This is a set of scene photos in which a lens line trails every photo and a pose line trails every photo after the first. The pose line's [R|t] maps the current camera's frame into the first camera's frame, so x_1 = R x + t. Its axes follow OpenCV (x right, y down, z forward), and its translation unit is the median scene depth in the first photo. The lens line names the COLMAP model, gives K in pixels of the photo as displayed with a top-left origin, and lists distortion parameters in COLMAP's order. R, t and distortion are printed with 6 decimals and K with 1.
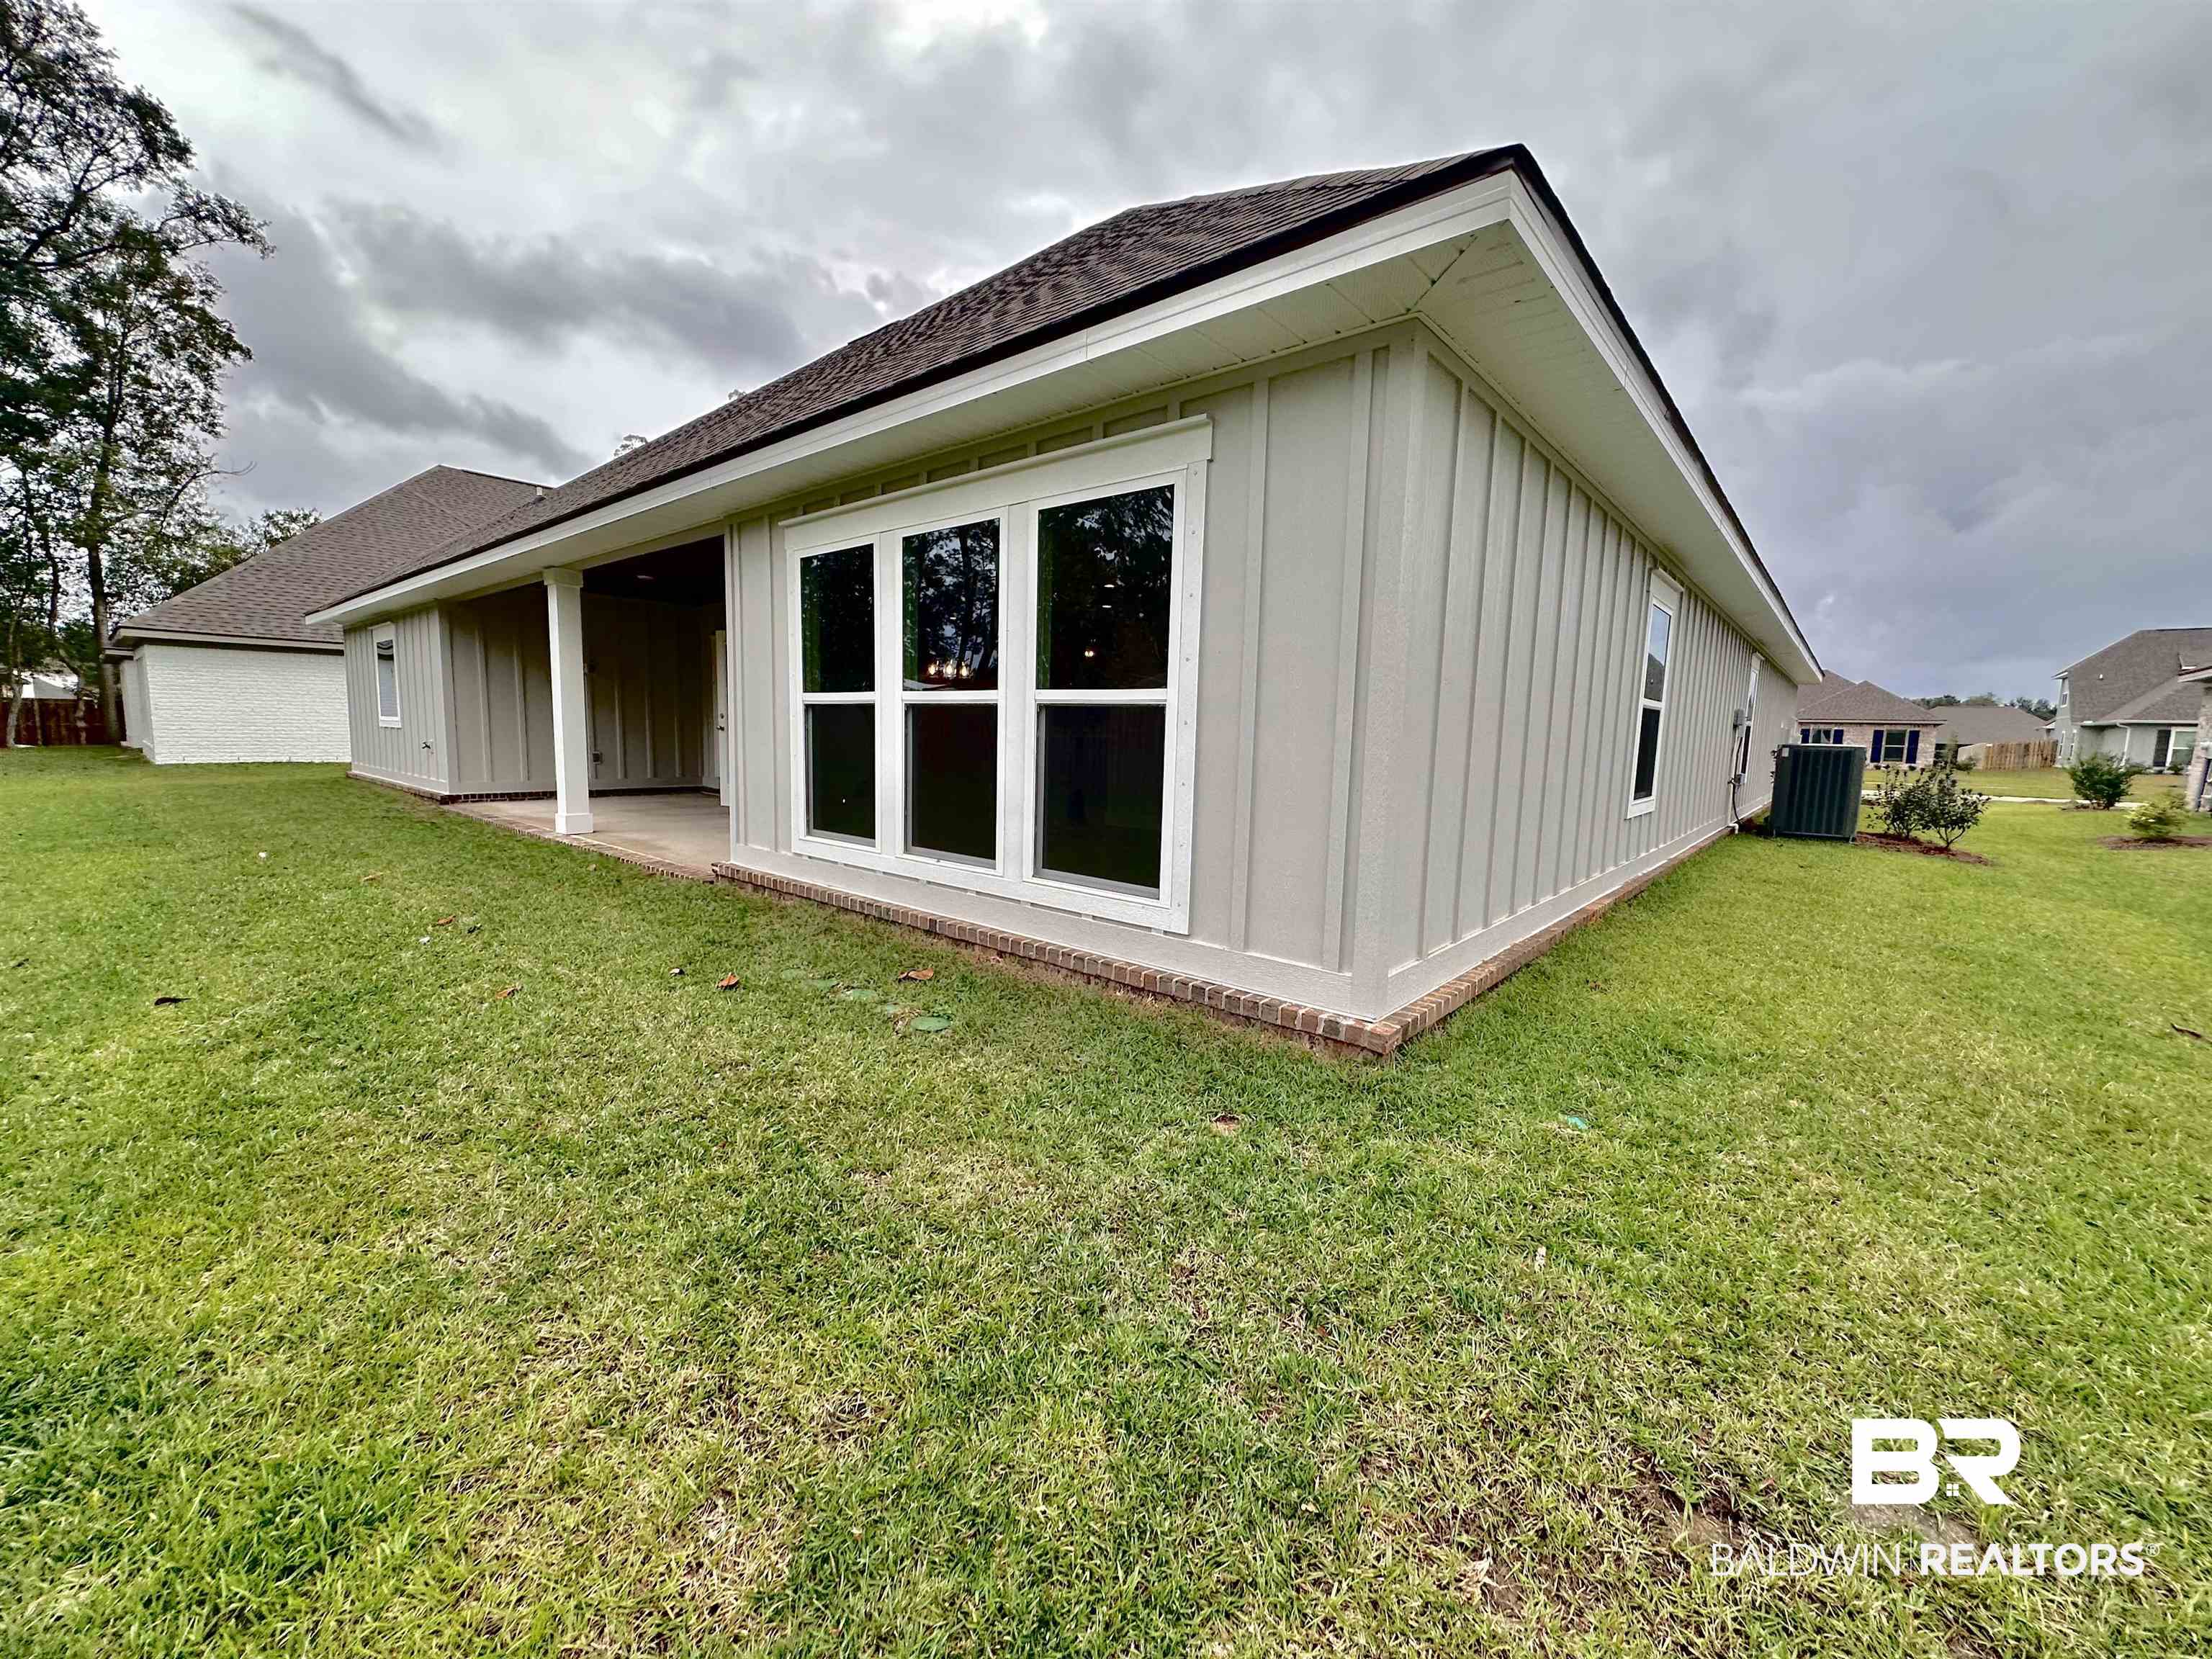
lens RADIAL K [[879.8, 0, 1102.8], [0, 879.8, 831.5], [0, 0, 1]] dist [-0.000801, 0.000446]
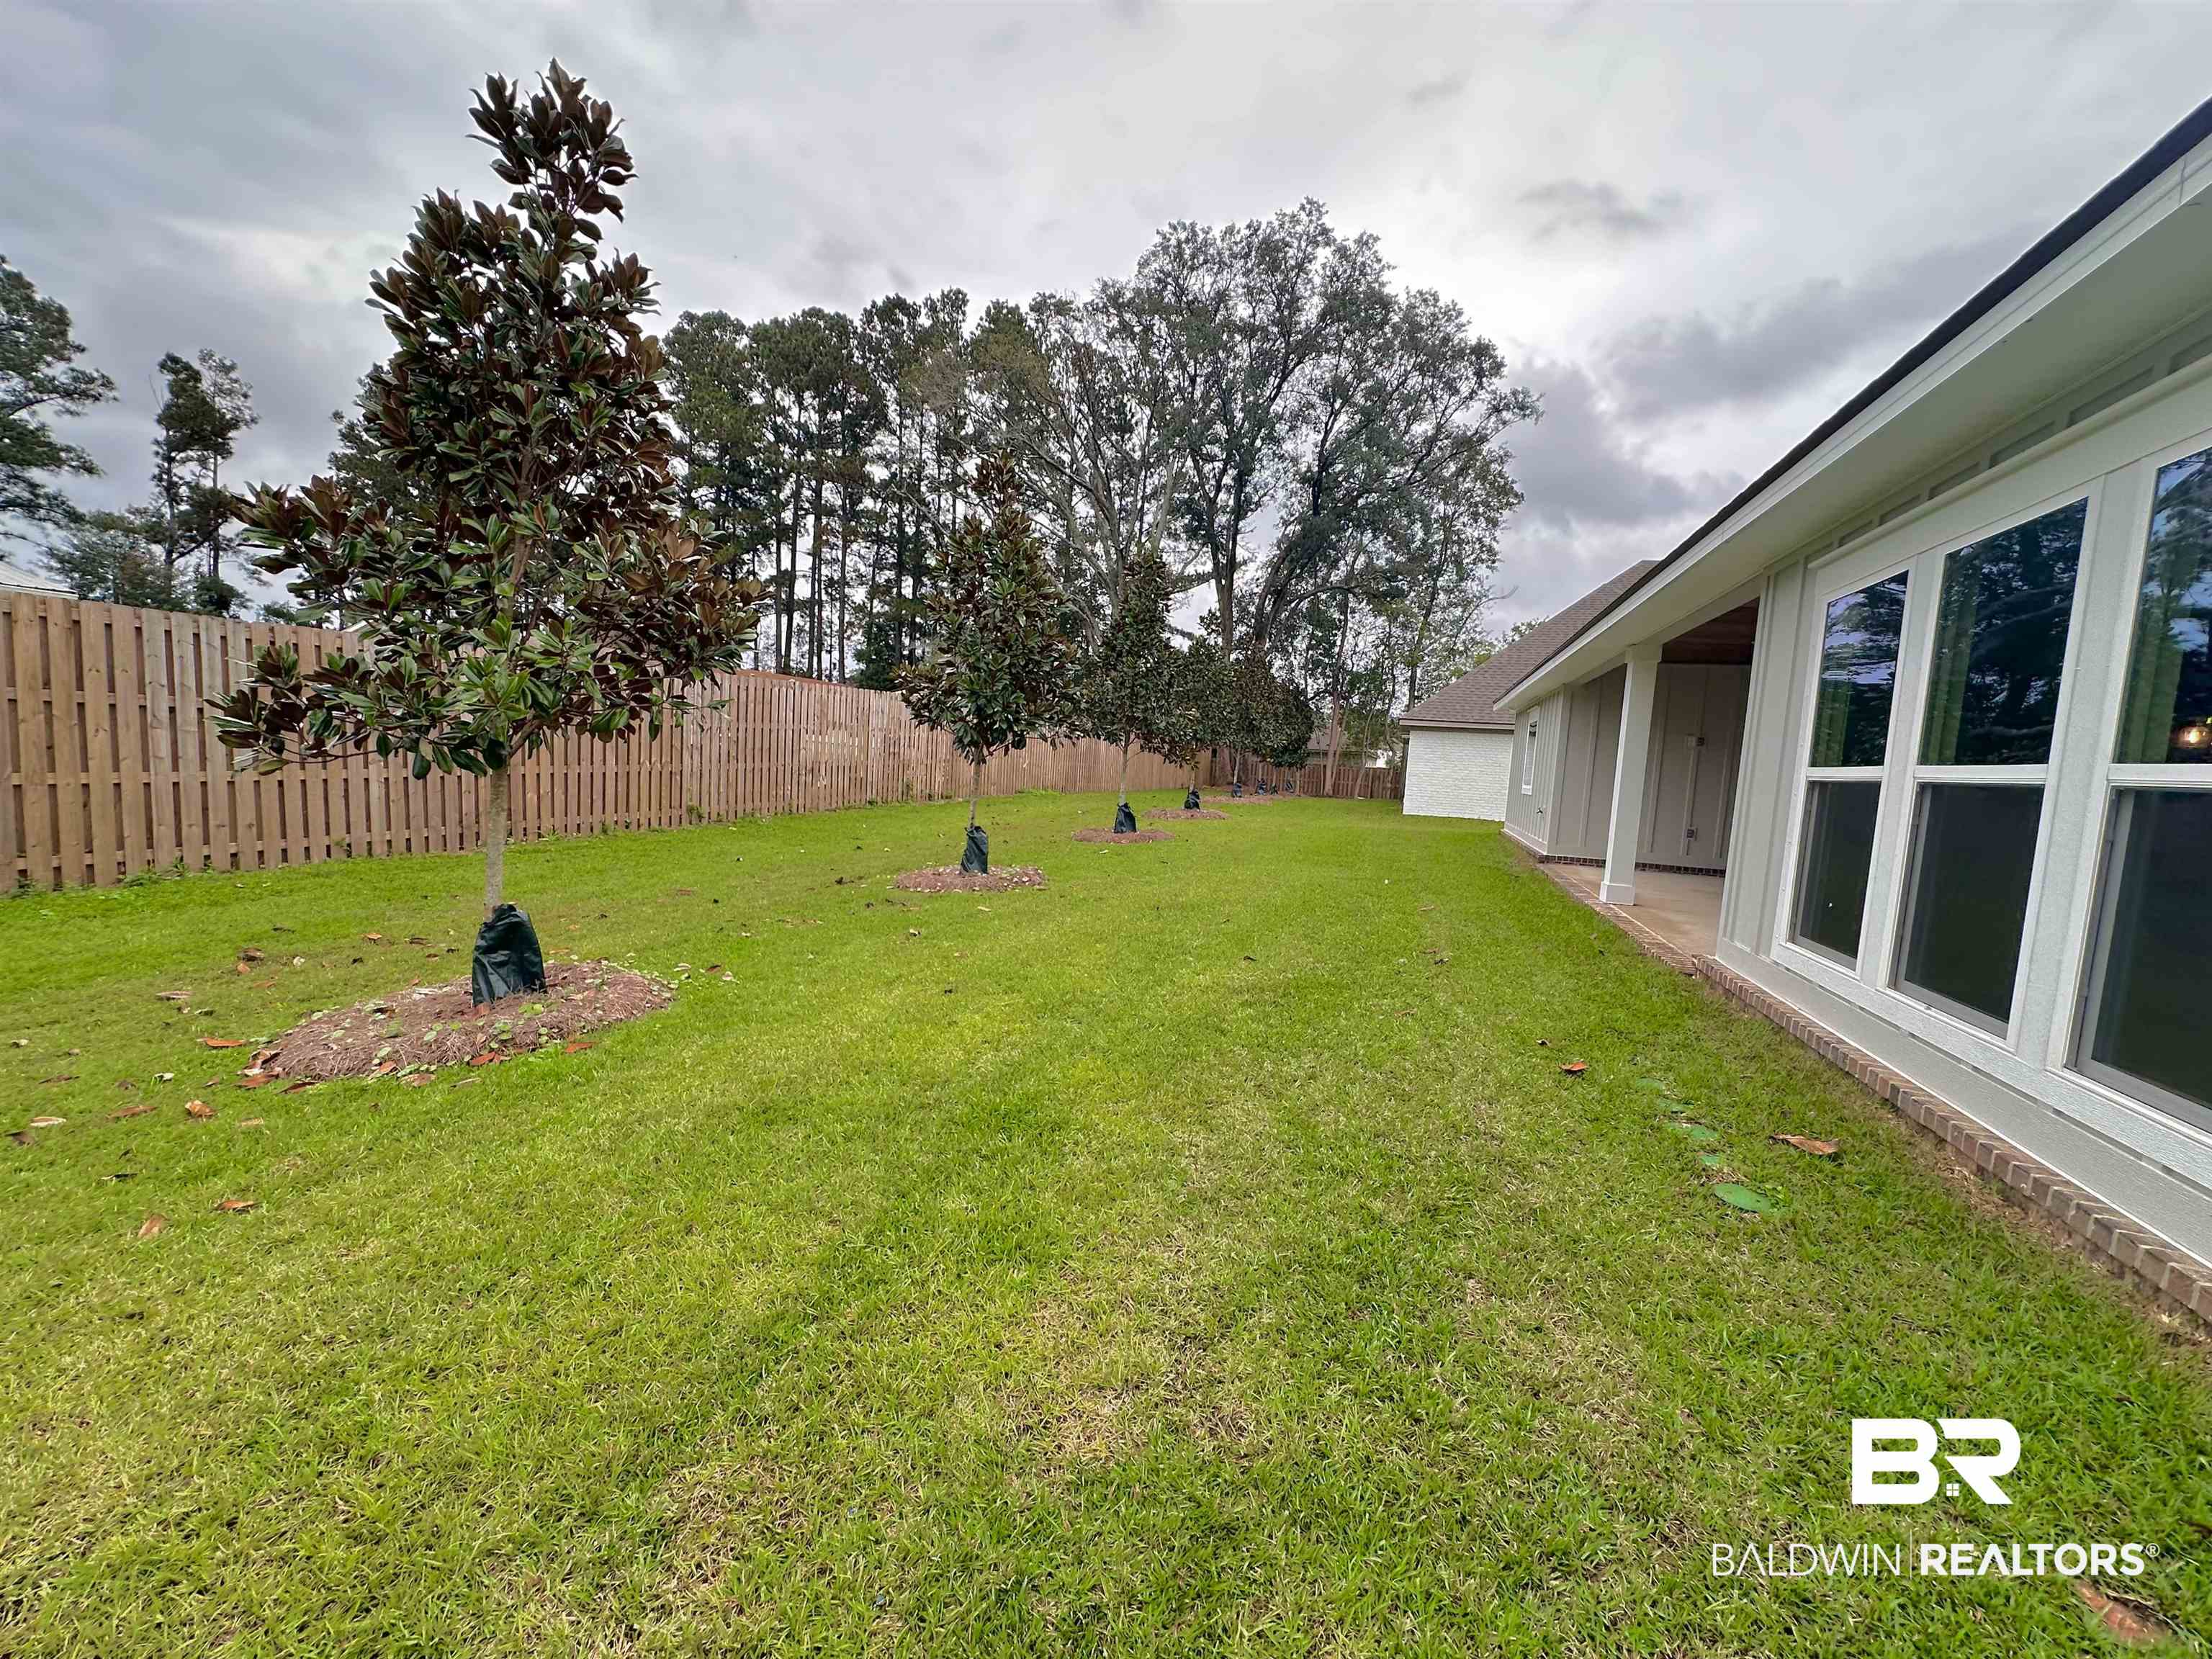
lens RADIAL K [[879.8, 0, 1102.5], [0, 879.8, 837.0], [0, 0, 1]] dist [-0.000801, 0.000446]
pose [[0.367269, 0.084659, -0.926254, 0.213063], [-0.156437, 0.987285, 0.028208, -0.018115], [0.916865, 0.134541, 0.375843, 0.129941]]
